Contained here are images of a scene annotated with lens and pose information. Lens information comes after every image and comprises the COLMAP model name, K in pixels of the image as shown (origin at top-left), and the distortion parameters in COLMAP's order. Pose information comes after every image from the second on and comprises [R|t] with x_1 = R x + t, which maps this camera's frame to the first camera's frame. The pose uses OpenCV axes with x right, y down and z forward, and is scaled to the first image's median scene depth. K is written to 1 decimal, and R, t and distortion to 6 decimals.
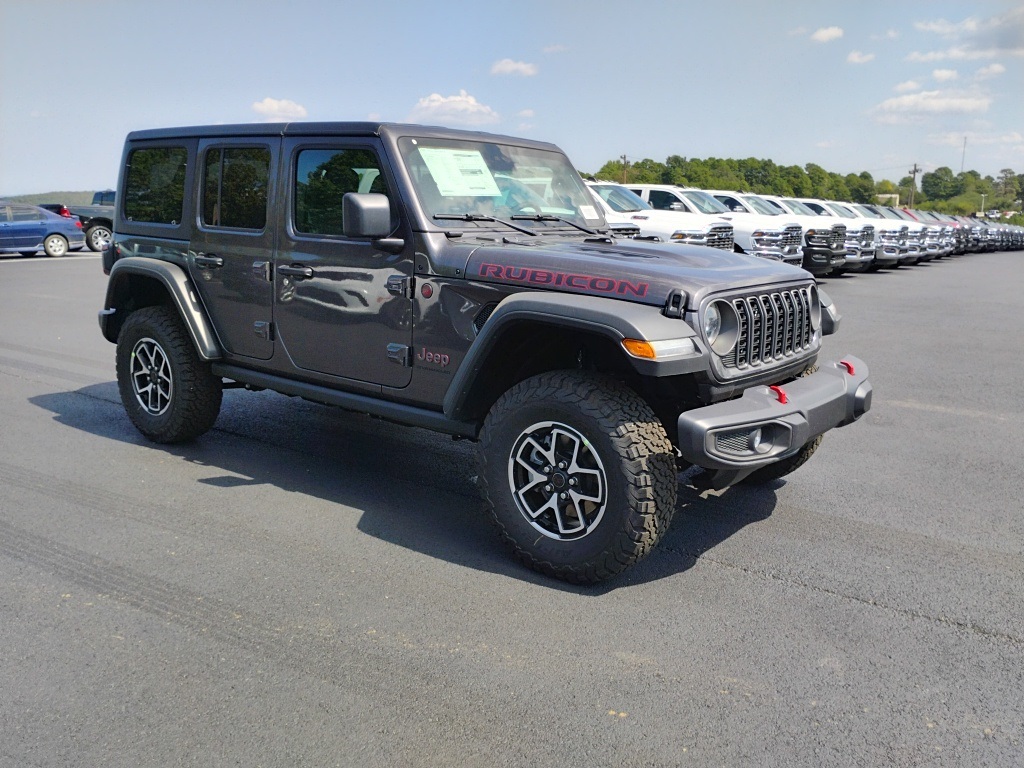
lens RADIAL K [[877.4, 0, 521.2], [0, 877.4, 391.6], [0, 0, 1]] dist [0.037396, -0.040190]
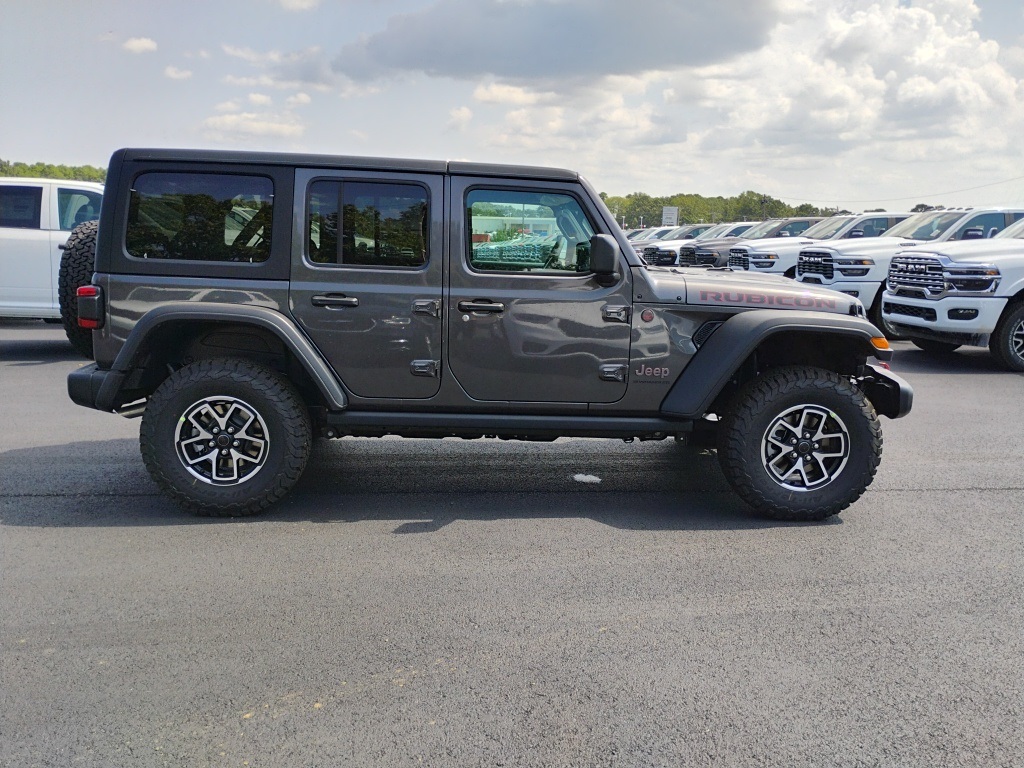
lens RADIAL K [[877.4, 0, 513.9], [0, 877.4, 377.5], [0, 0, 1]] dist [0.037396, -0.040190]
pose [[0.735722, -0.108822, 0.668484, -0.881816], [0.126871, 0.991680, 0.021802, -0.068915], [-0.665294, 0.068771, 0.743407, 0.208023]]
